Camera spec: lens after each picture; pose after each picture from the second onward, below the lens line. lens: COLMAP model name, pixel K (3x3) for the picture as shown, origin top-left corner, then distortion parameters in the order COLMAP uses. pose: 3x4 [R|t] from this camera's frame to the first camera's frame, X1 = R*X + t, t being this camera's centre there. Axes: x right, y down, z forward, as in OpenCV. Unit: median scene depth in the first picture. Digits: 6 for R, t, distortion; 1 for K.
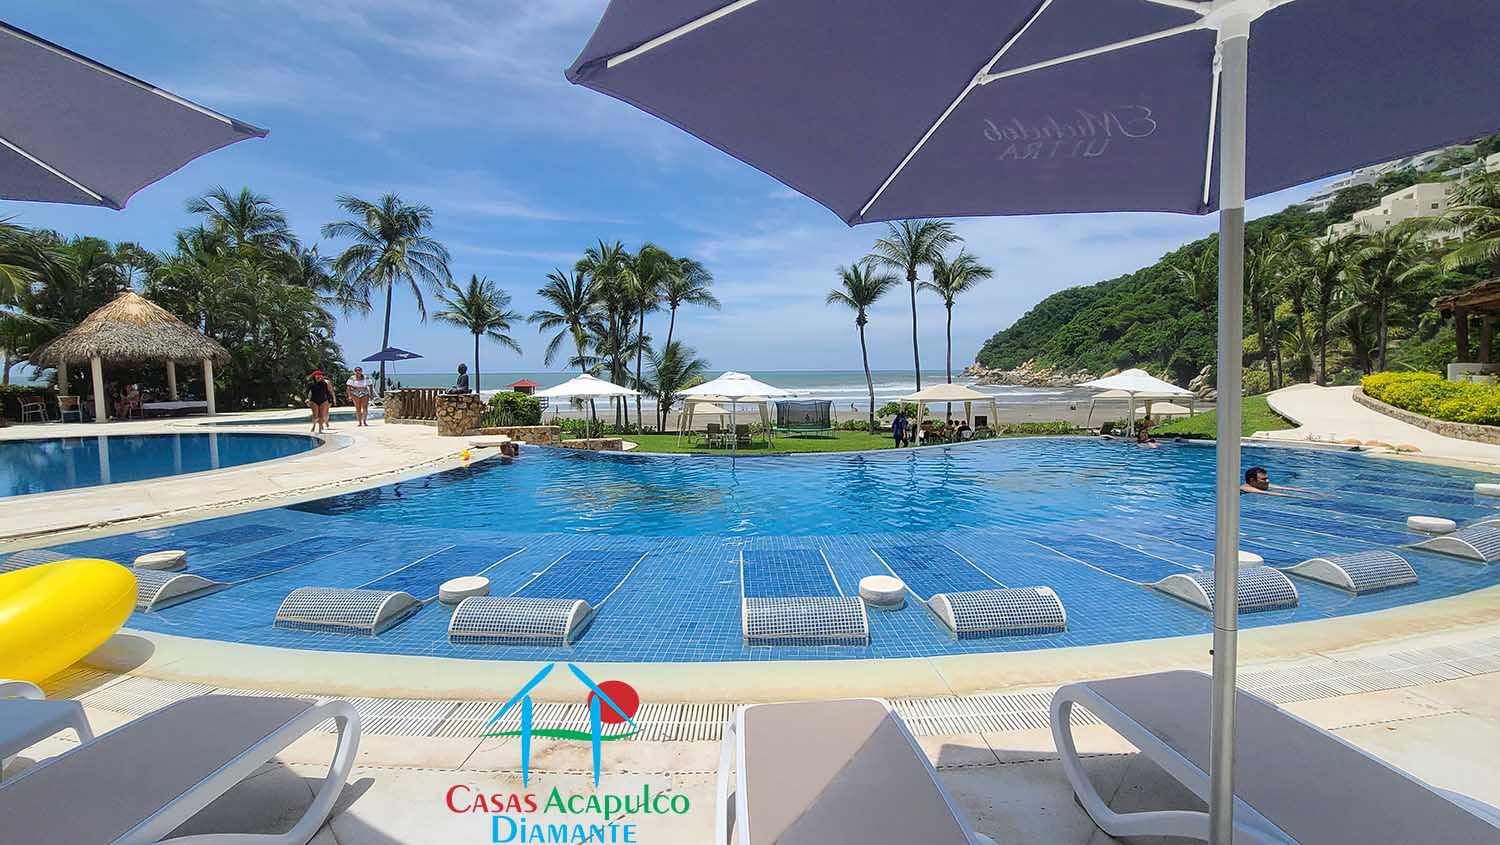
lens RADIAL K [[613.7, 0, 775.2], [0, 613.7, 422.0], [0, 0, 1]] dist [0.001030, 0.000421]
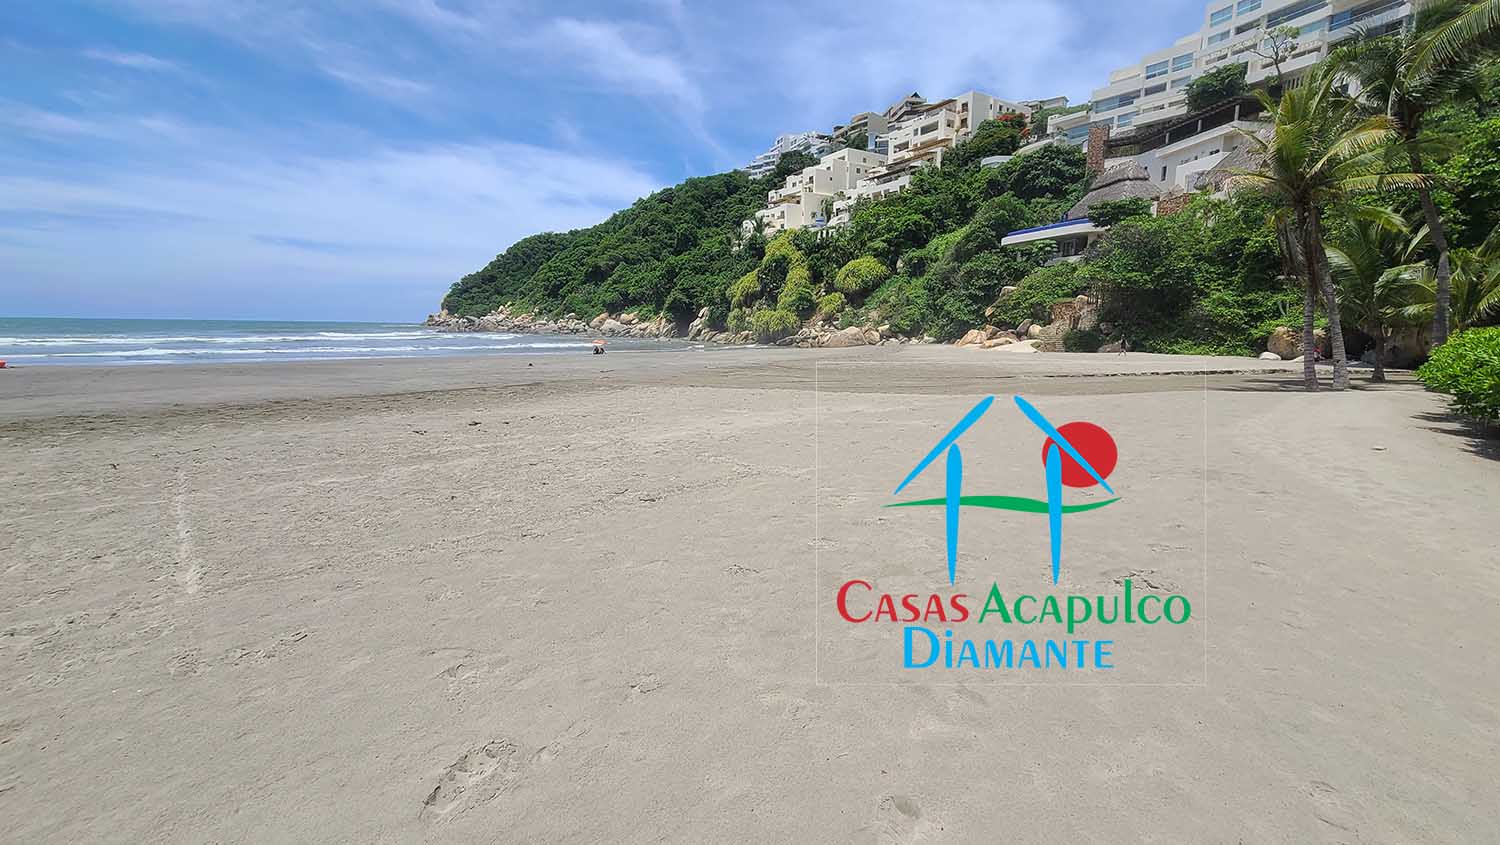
lens RADIAL K [[619.6, 0, 770.4], [0, 619.6, 413.9], [0, 0, 1]] dist [-0.001833, -0.000732]
pose [[0.702866, -0.084965, 0.706230, 0.395588], [0.042665, 0.996089, 0.077375, -0.006809], [-0.710042, -0.024253, 0.703742, 1.001072]]
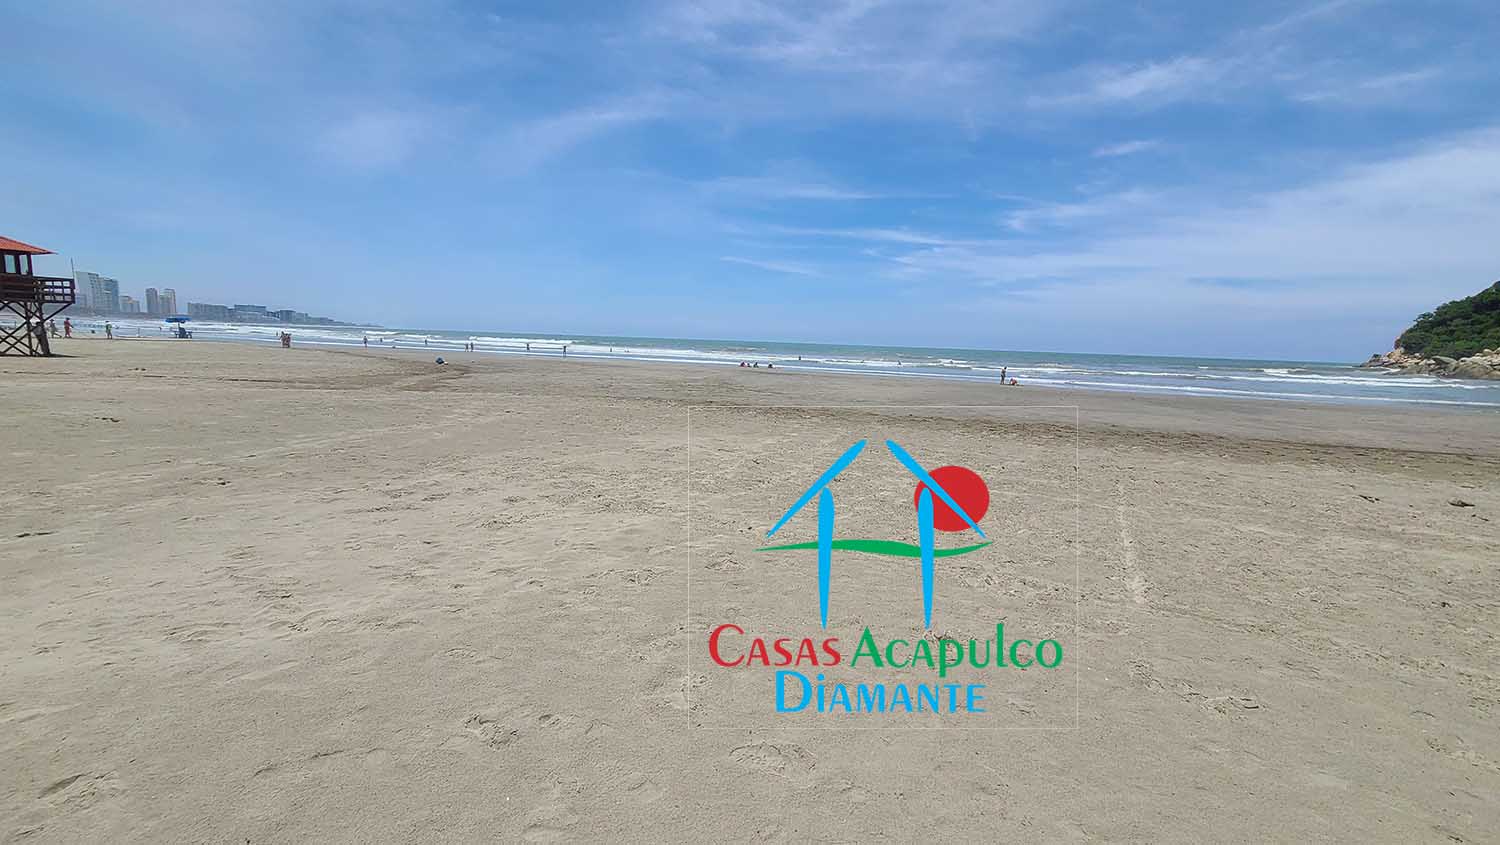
lens RADIAL K [[617.0, 0, 762.8], [0, 617.0, 411.8], [0, 0, 1]] dist [0.000166, 0.003051]
pose [[0.885042, 0.087553, -0.457203, 0.383286], [-0.077570, 0.996160, 0.040604, -0.007086], [0.459002, -0.000470, 0.888435, 1.013009]]
